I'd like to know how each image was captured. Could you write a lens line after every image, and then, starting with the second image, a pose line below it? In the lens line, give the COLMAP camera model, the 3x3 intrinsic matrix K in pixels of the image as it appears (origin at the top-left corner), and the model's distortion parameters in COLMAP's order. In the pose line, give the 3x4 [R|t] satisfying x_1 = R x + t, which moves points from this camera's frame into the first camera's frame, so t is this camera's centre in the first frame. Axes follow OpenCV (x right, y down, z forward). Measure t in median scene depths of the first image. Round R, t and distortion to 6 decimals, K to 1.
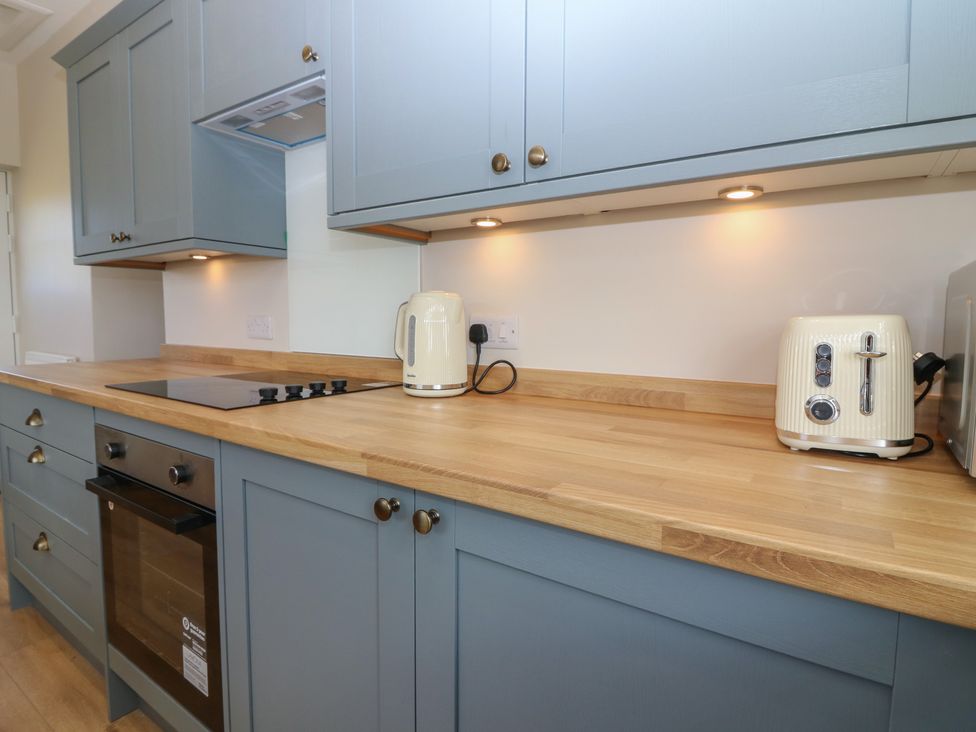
lens RADIAL K [[517.5, 0, 497.4], [0, 517.5, 355.3], [0, 0, 1]] dist [0.004579, -0.016057]
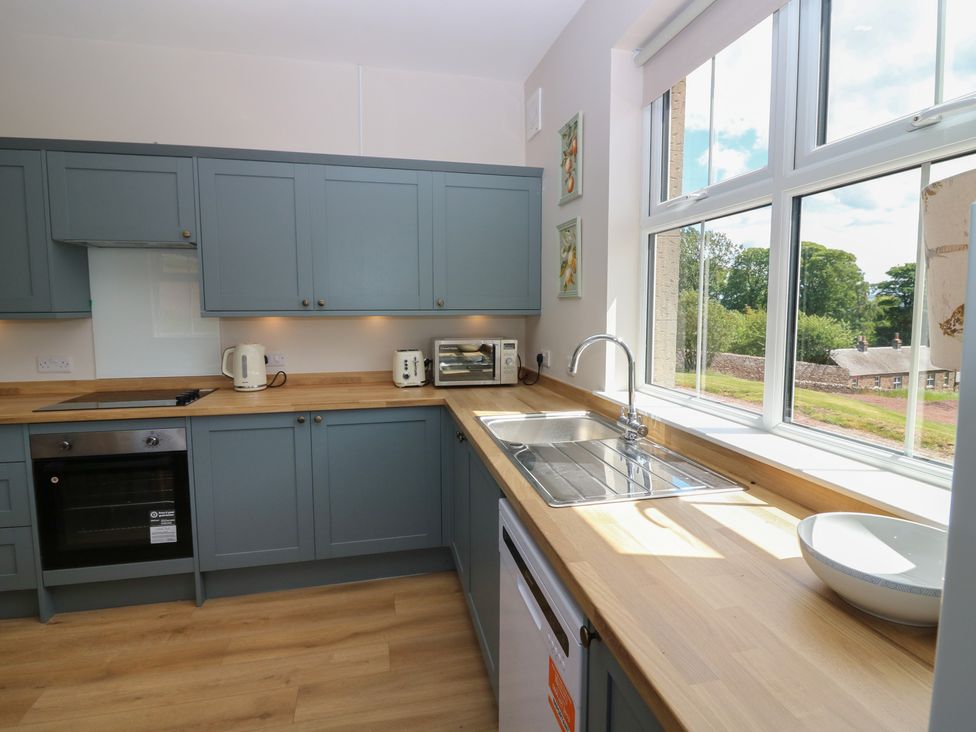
lens RADIAL K [[517.5, 0, 497.4], [0, 517.5, 355.3], [0, 0, 1]] dist [0.004579, -0.016057]
pose [[0.679027, -0.075798, 0.730190, -1.172934], [0.058530, 0.997079, 0.049073, -0.136768], [-0.731776, 0.009417, 0.681480, -1.456753]]
